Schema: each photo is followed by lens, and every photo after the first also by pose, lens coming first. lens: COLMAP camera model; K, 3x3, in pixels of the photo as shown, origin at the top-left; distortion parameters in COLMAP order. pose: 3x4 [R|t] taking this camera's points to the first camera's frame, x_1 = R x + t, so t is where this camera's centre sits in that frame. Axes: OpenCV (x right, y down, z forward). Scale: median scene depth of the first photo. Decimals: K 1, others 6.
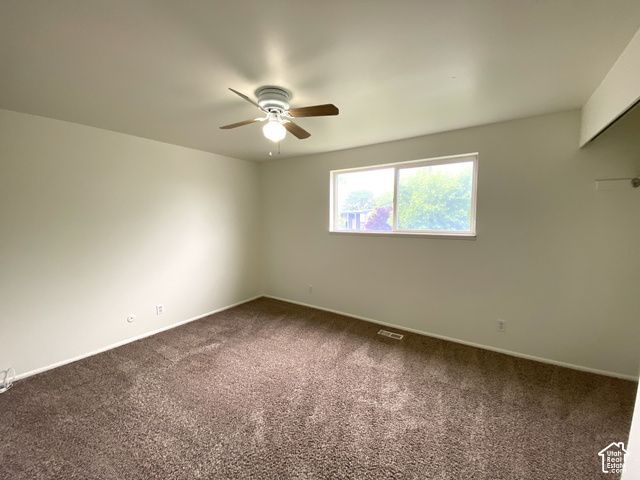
lens RADIAL K [[261.8, 0, 324.1], [0, 261.8, 239.9], [0, 0, 1]] dist [0.000874, -0.013693]
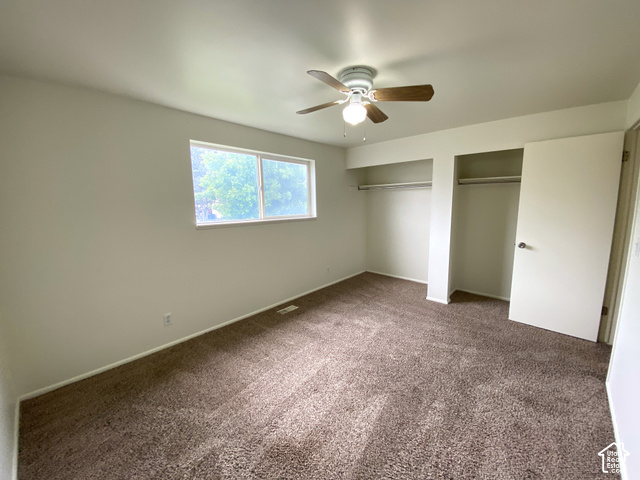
lens RADIAL K [[261.8, 0, 324.1], [0, 261.8, 239.9], [0, 0, 1]] dist [0.000874, -0.013693]
pose [[0.120781, -0.141455, 0.982549, -0.847506], [0.095128, 0.986889, 0.130386, -0.070631], [-0.988111, 0.077719, 0.132653, 0.724048]]
